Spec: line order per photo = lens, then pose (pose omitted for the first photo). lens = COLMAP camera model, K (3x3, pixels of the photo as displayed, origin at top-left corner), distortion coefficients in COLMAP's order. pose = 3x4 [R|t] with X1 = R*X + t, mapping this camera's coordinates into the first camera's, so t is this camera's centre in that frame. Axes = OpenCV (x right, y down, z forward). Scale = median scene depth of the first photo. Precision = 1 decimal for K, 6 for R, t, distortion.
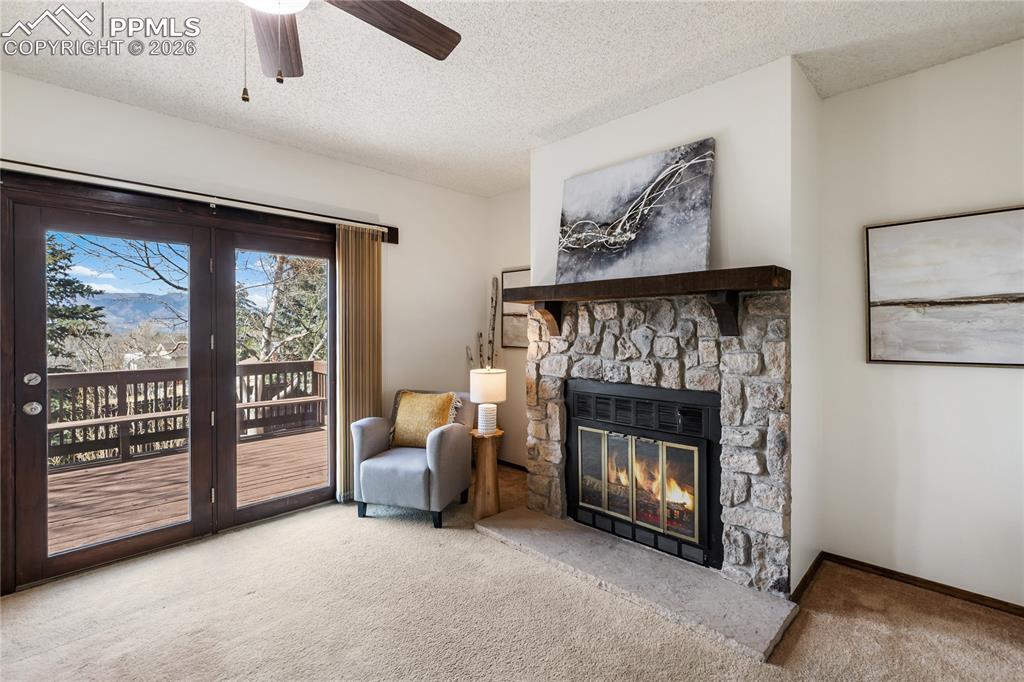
lens RADIAL K [[463.2, 0, 485.2], [0, 463.2, 325.4], [0, 0, 1]] dist [0.006085, -0.000081]
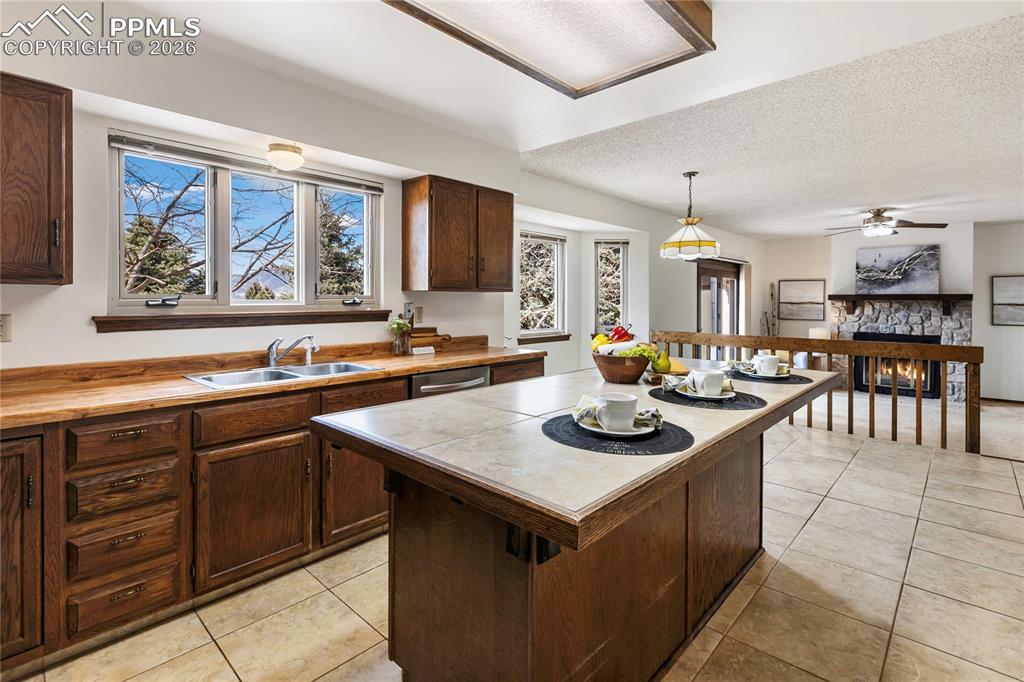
lens RADIAL K [[463.2, 0, 501.8], [0, 463.2, 301.5], [0, 0, 1]] dist [0.006085, -0.000081]
pose [[0.999543, 0.001470, 0.030183, -2.026212], [-0.001907, 0.999894, 0.014432, -0.089732], [-0.030159, -0.014483, 0.999440, -1.570720]]
